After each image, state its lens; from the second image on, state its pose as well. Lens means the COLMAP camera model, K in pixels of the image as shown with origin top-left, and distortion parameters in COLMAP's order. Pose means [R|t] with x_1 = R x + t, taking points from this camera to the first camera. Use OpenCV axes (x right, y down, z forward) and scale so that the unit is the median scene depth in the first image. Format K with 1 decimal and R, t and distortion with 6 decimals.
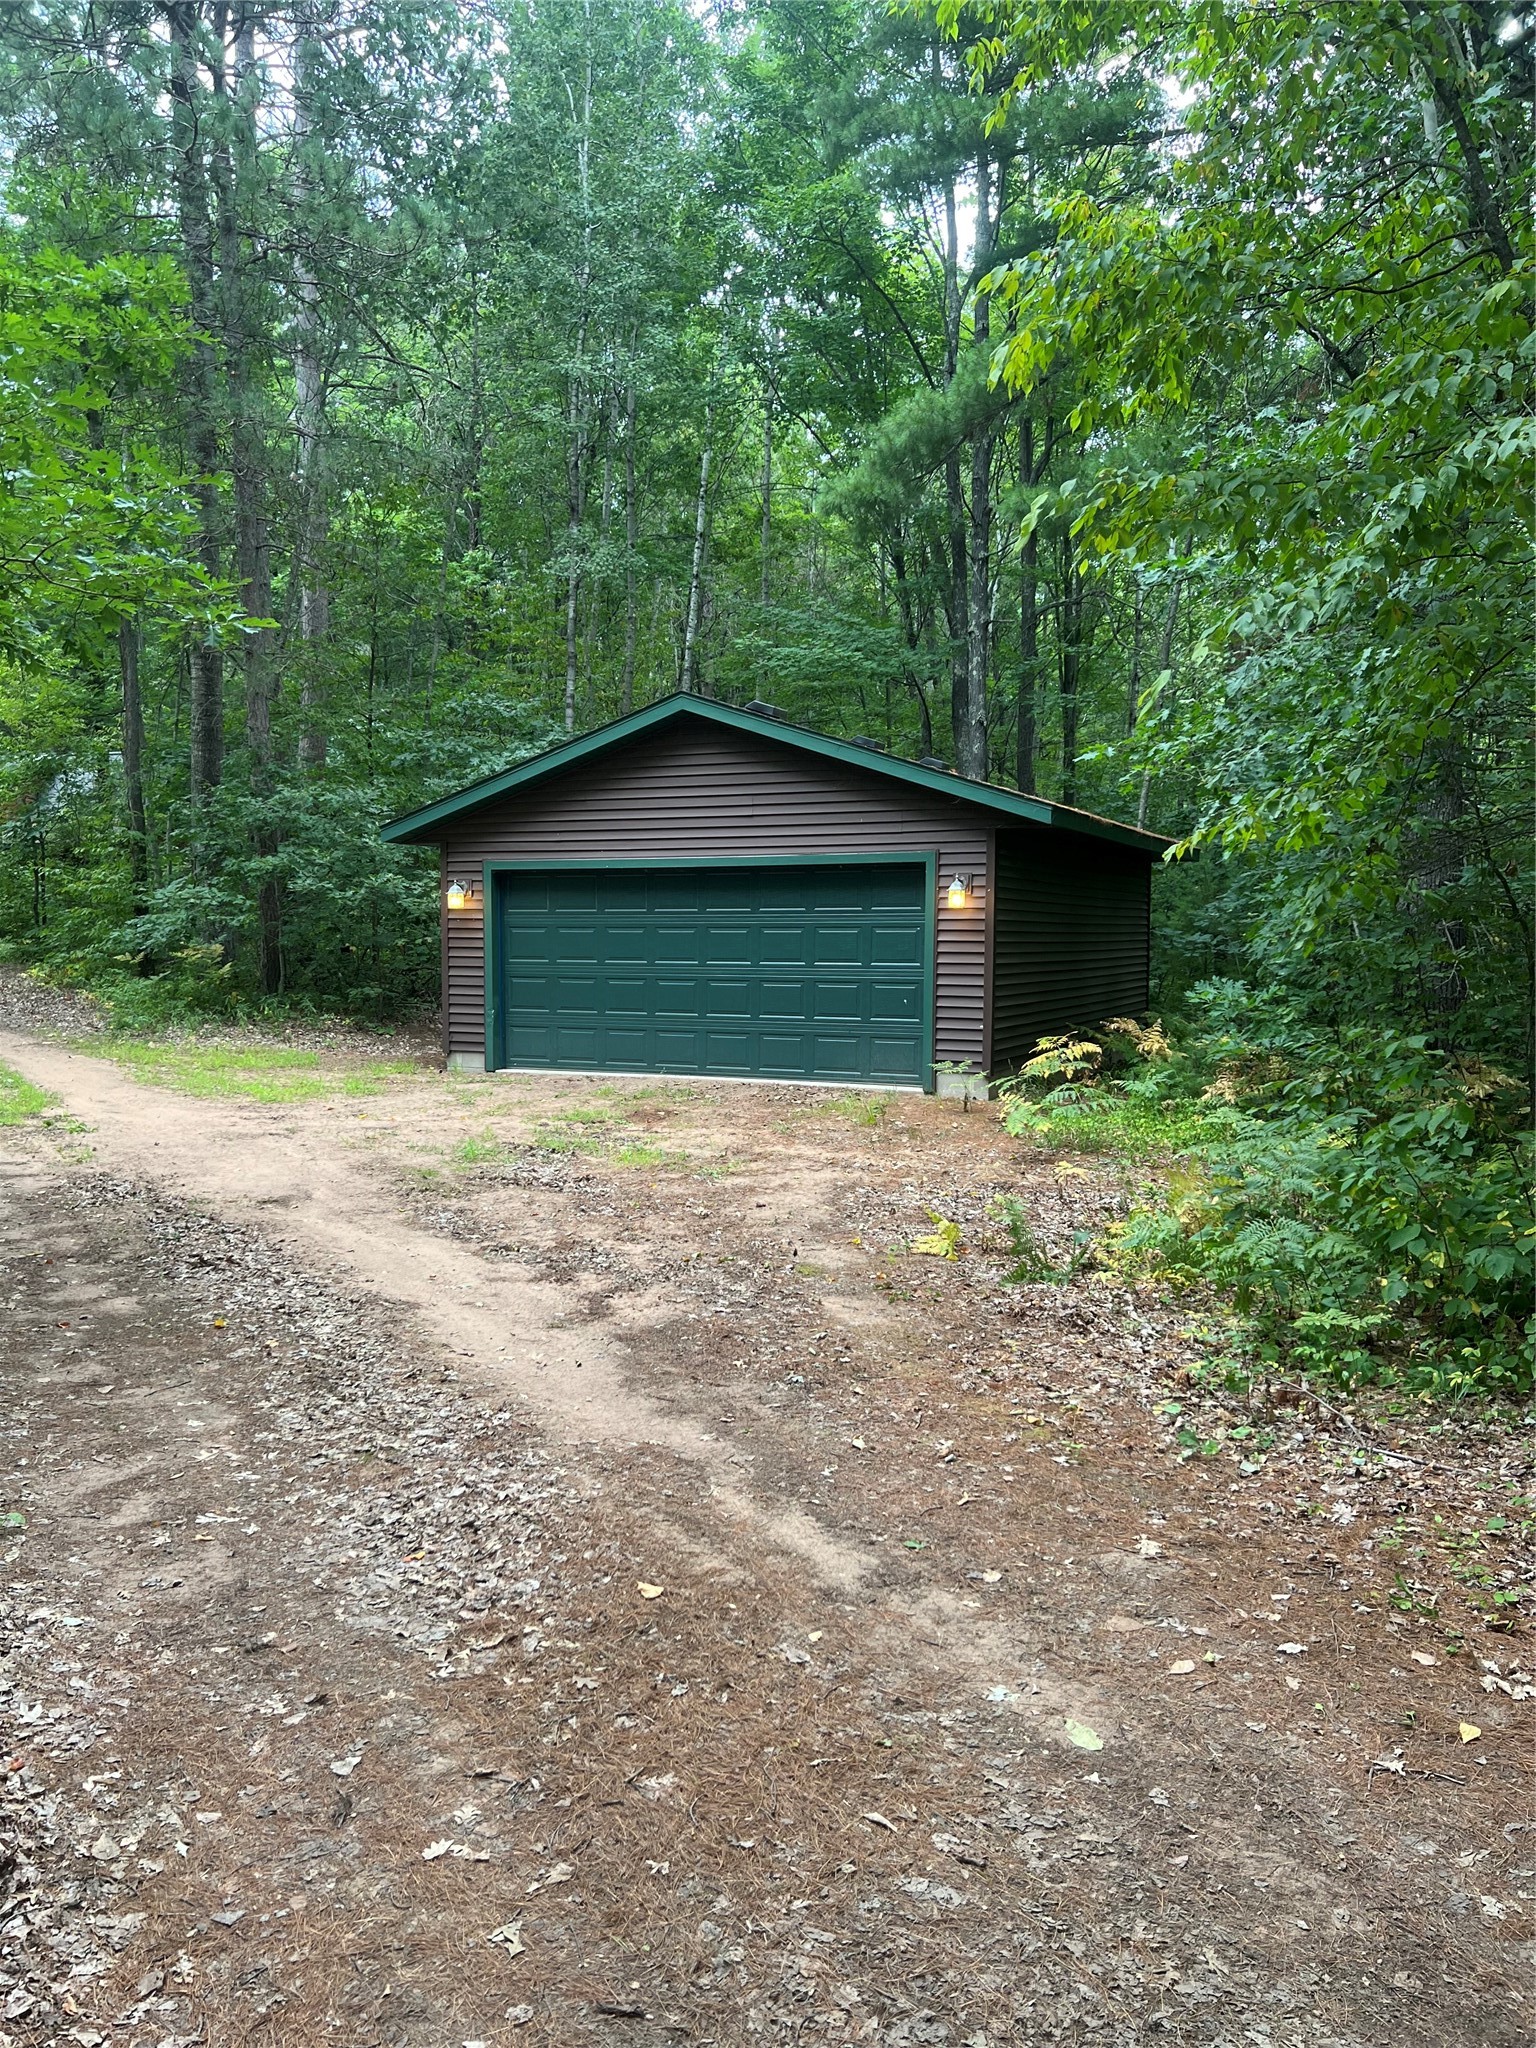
lens RADIAL K [[1534.2, 0, 763.4], [0, 1534.2, 1023.5], [0, 0, 1]] dist [0.047694, -0.059350]
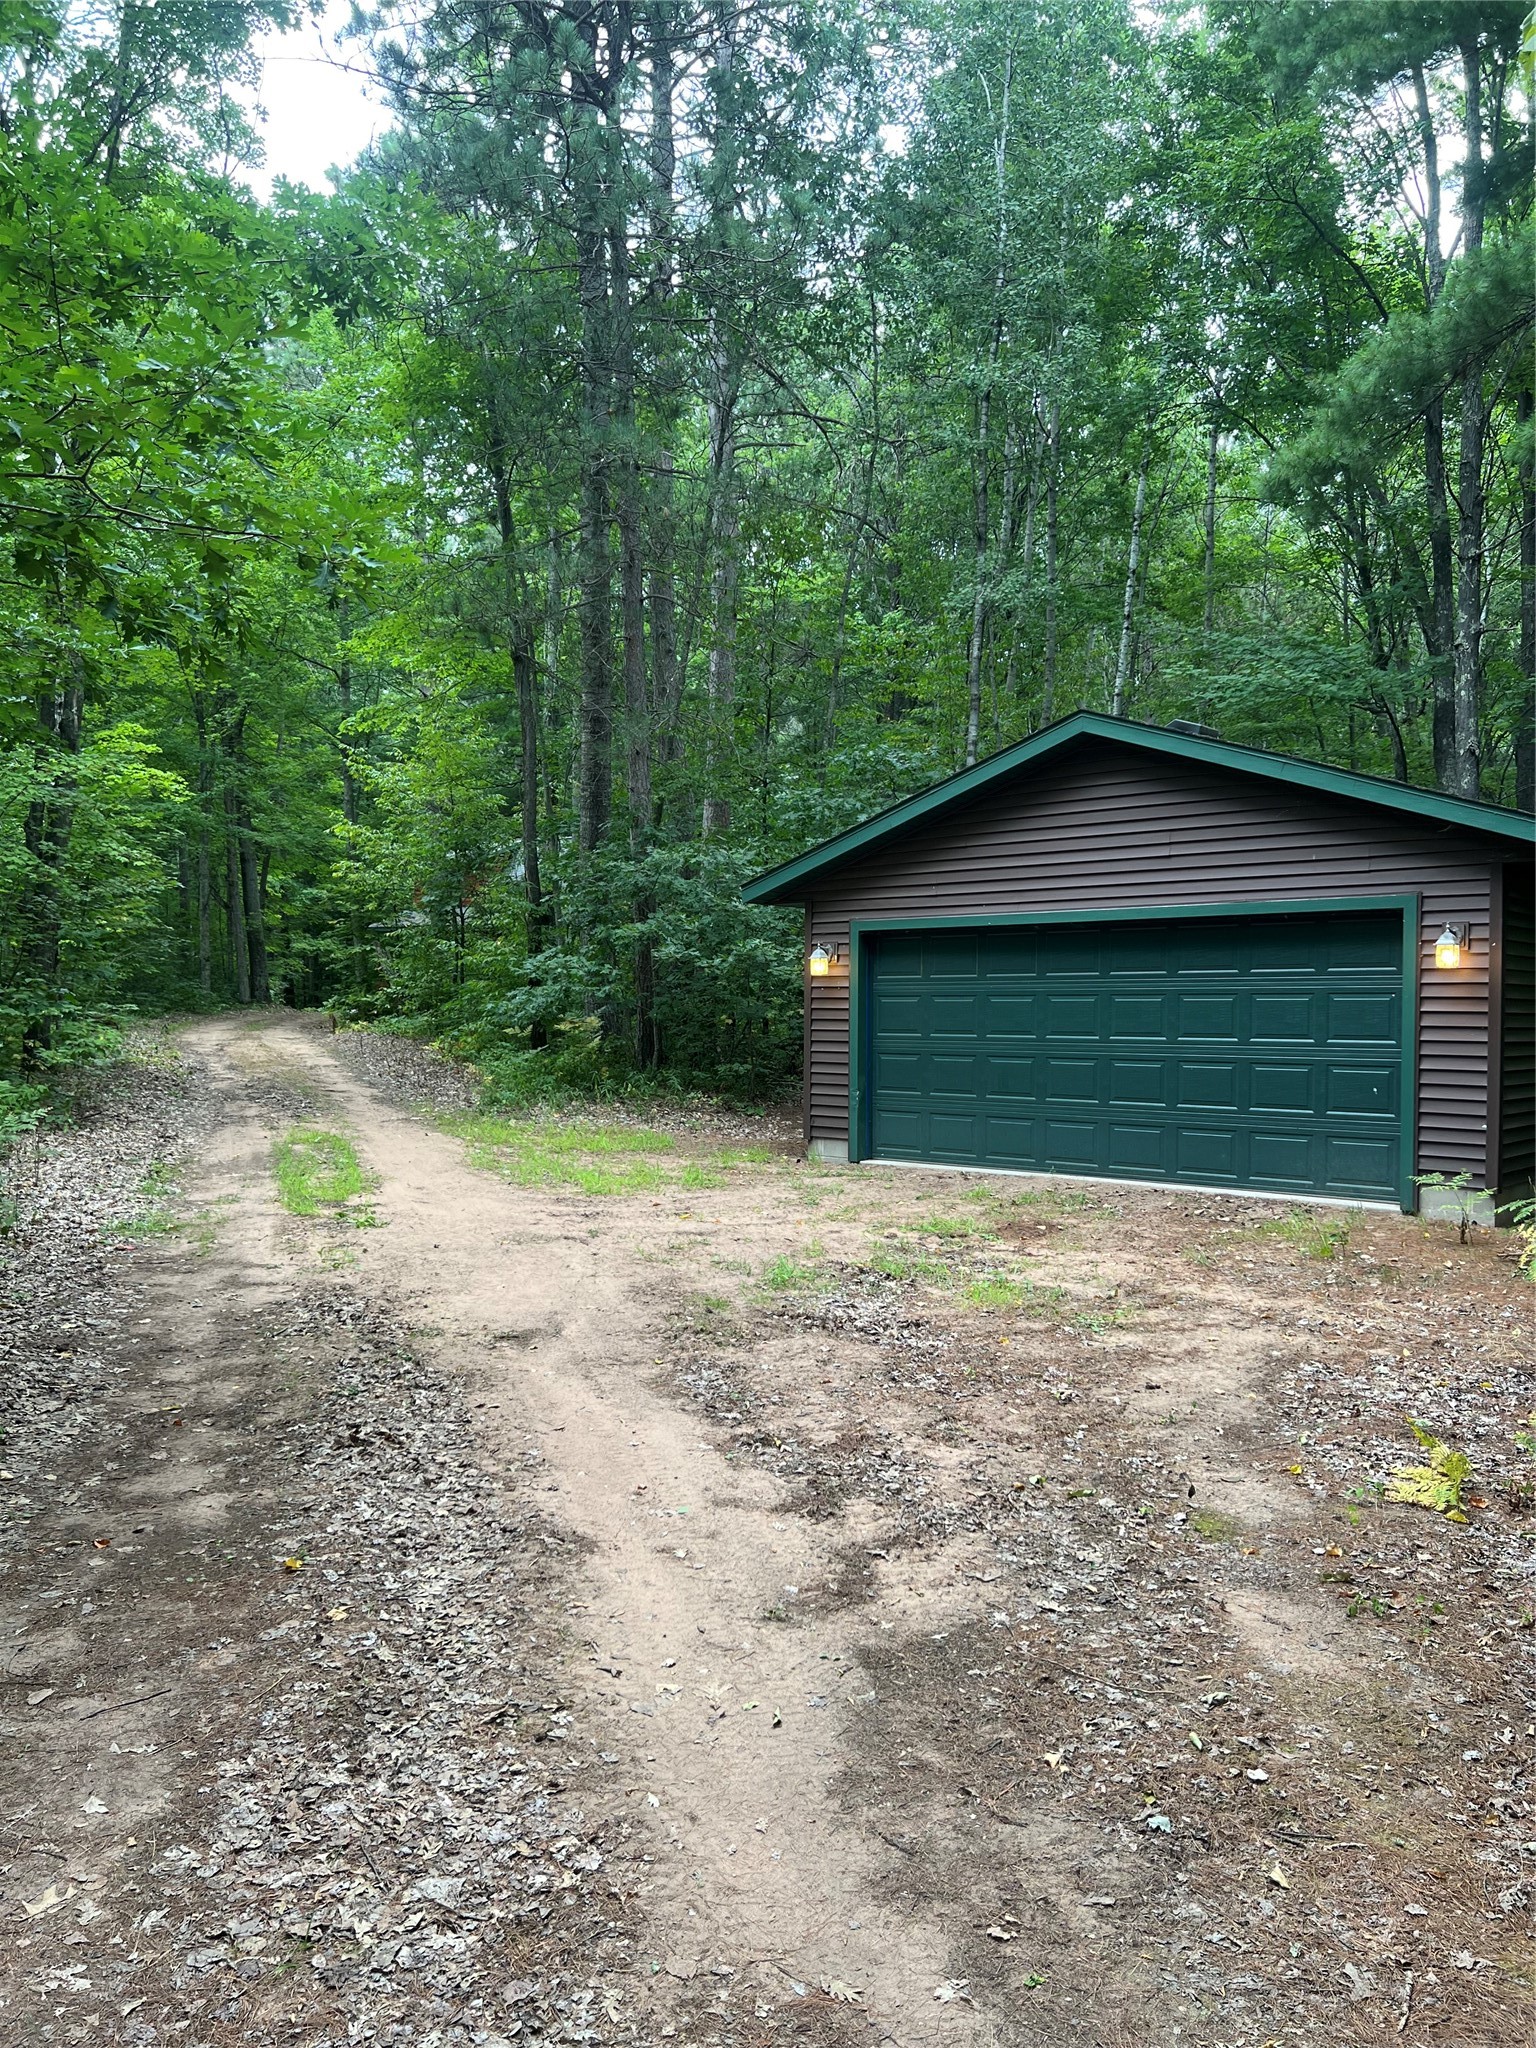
lens RADIAL K [[1534.2, 0, 752.2], [0, 1534.2, 1026.8], [0, 0, 1]] dist [0.047694, -0.059350]
pose [[0.958018, 0.003282, -0.286690, 0.017486], [-0.016745, 0.998868, -0.044518, -0.007290], [0.286219, 0.047450, 0.956988, 0.191201]]
